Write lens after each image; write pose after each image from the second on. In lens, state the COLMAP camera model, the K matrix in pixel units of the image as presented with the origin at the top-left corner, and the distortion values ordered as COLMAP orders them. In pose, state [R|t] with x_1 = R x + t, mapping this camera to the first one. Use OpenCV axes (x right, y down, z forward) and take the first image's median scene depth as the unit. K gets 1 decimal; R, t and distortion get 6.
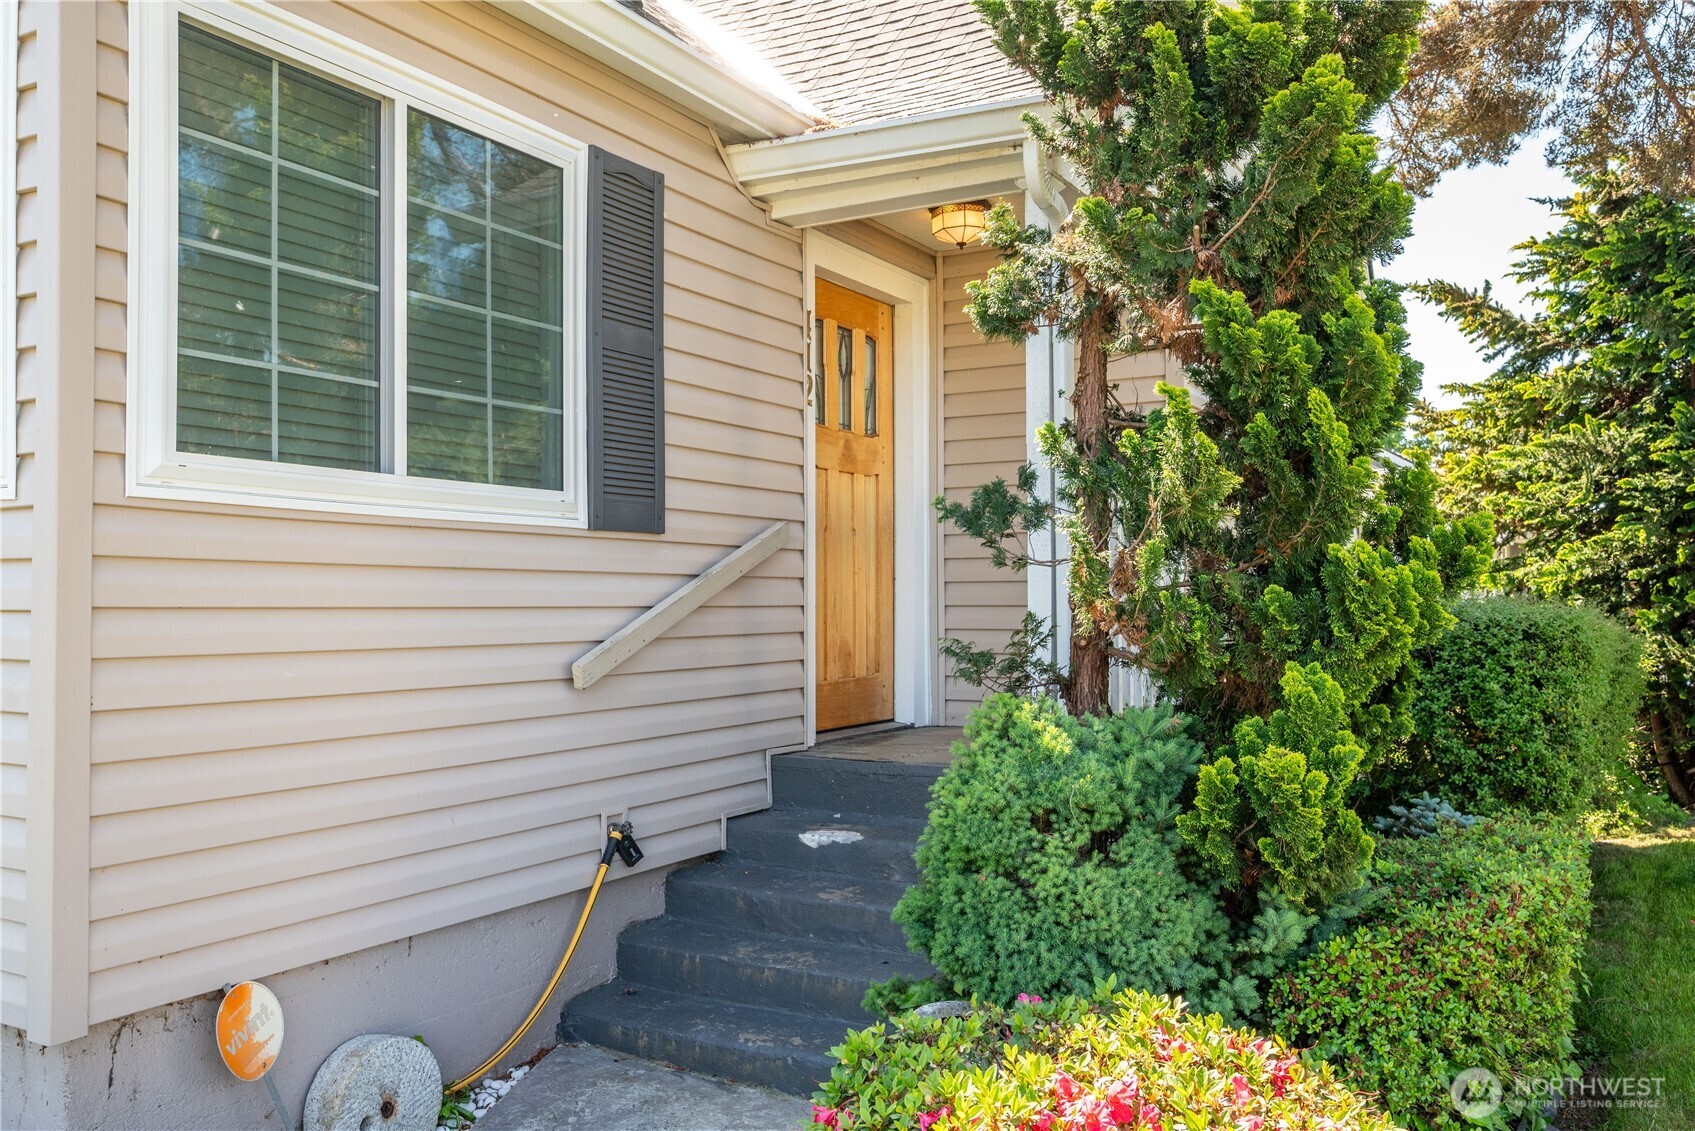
lens RADIAL K [[1359.1, 0, 865.0], [0, 1359.1, 570.5], [0, 0, 1]] dist [-0.011776, 0.001991]
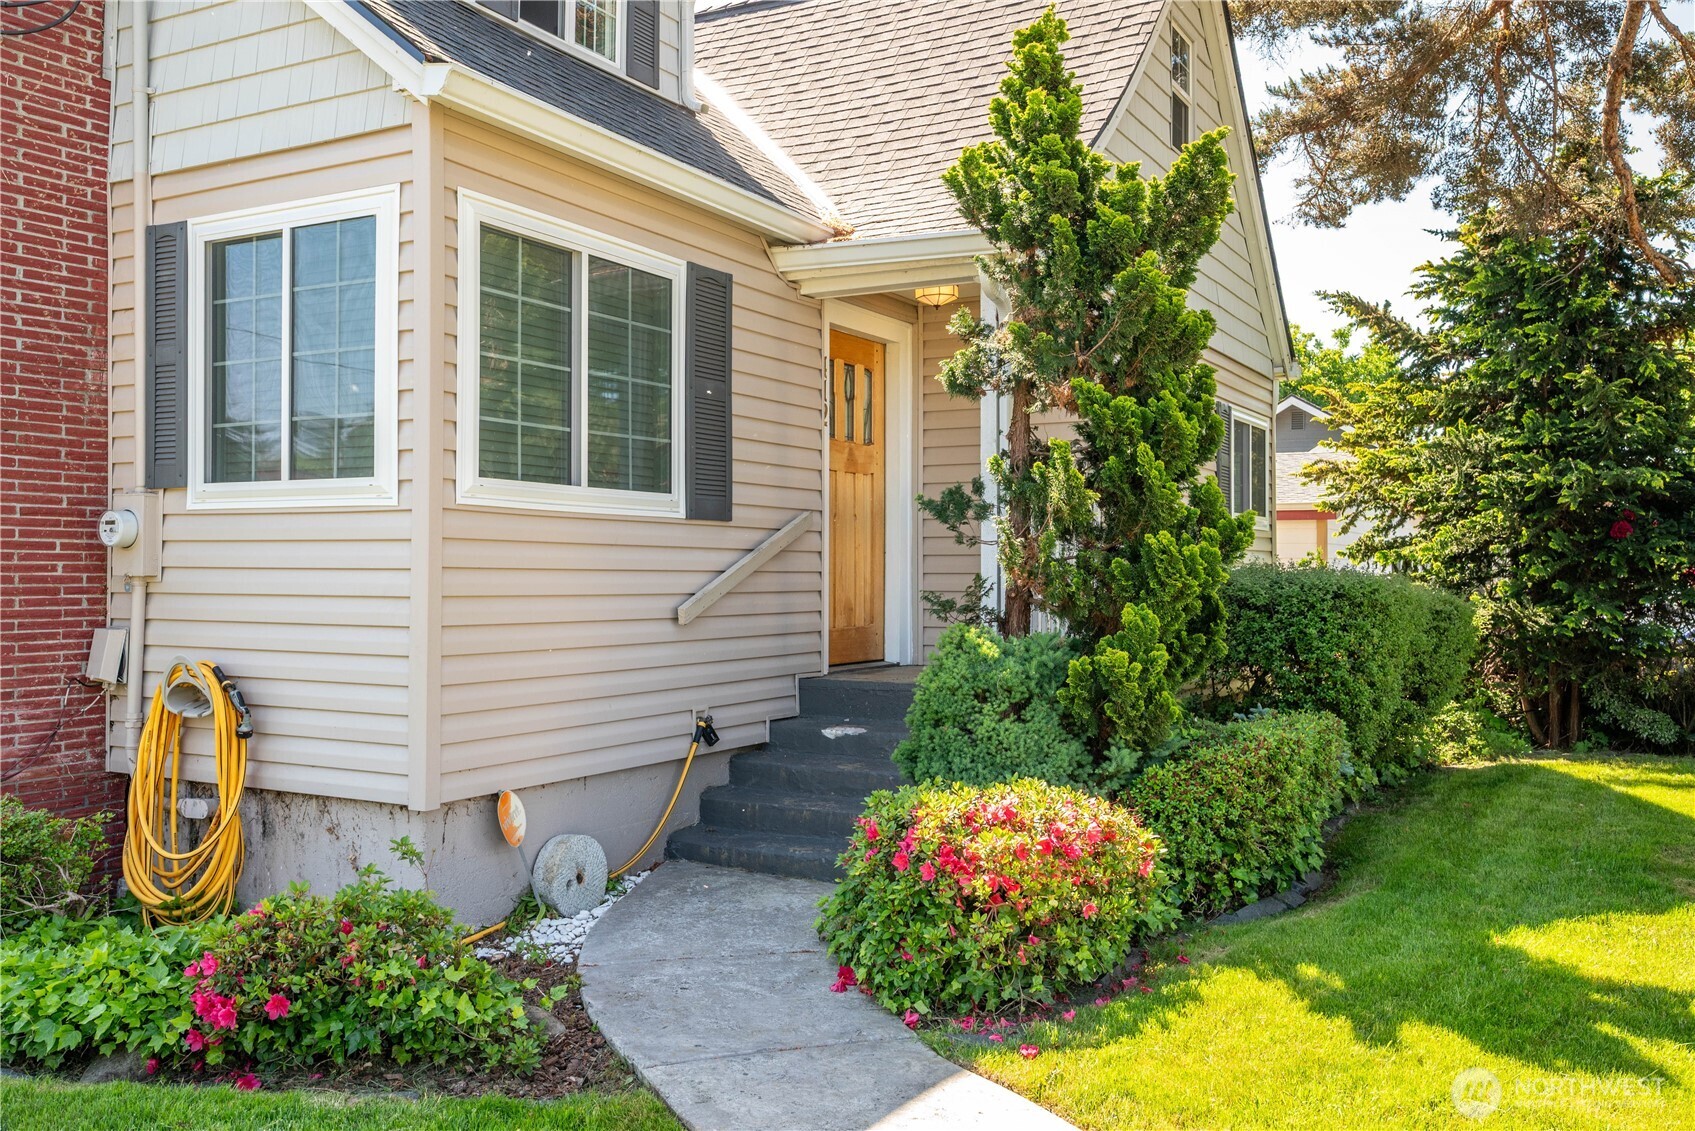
lens RADIAL K [[1447.4, 0, 830.8], [0, 1447.4, 560.1], [0, 0, 1]] dist [0.004126, -0.003264]
pose [[0.999982, 0.005000, -0.003420, -0.039353], [-0.004958, 0.999915, 0.012067, -0.005035], [0.003480, -0.012050, 0.999921, -0.611502]]
